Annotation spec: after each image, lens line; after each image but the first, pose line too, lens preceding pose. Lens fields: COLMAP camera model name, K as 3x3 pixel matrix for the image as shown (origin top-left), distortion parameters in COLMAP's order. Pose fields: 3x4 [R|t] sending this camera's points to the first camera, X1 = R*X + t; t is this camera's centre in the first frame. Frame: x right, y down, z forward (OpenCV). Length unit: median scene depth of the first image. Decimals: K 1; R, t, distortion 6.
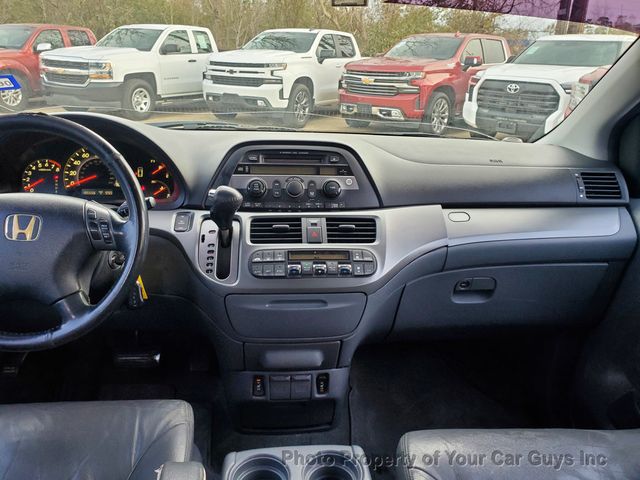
lens RADIAL K [[497.1, 0, 317.0], [0, 497.1, 240.7], [0, 0, 1]] dist [0.010282, 0.000016]
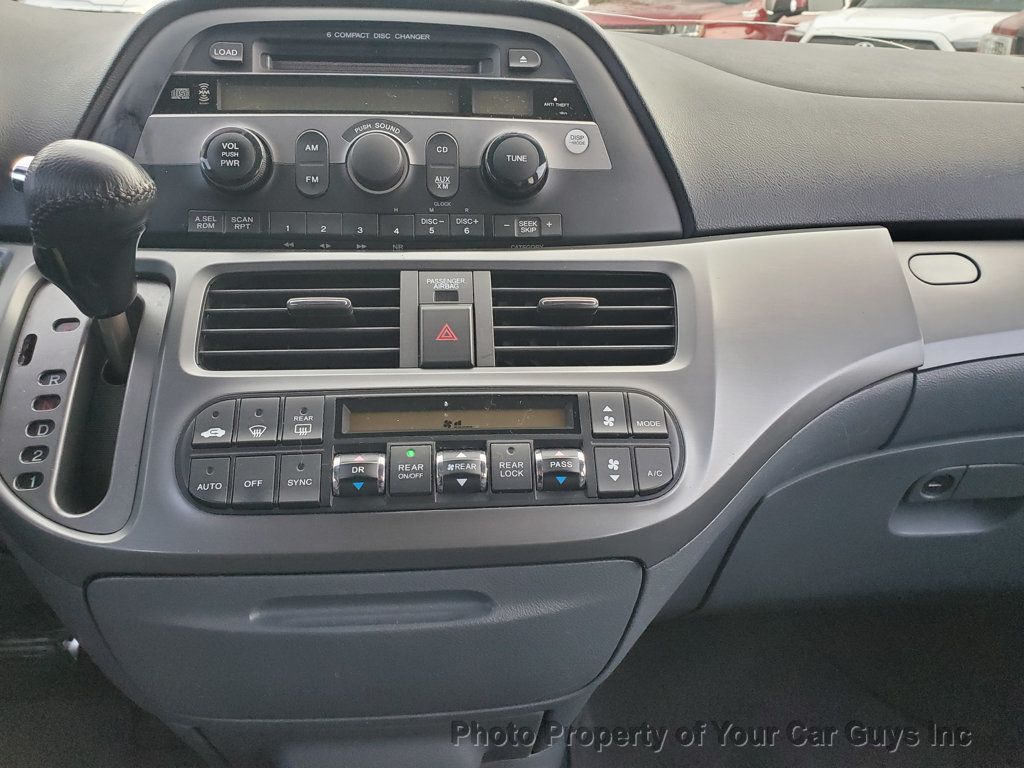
lens RADIAL K [[795.4, 0, 507.2], [0, 795.4, 385.1], [0, 0, 1]] dist [0.010282, 0.000016]
pose [[0.999936, -0.001464, -0.011178, 0.031116], [0.002313, 0.997080, 0.076326, -0.016856], [0.011034, -0.076347, 0.997020, 0.558481]]
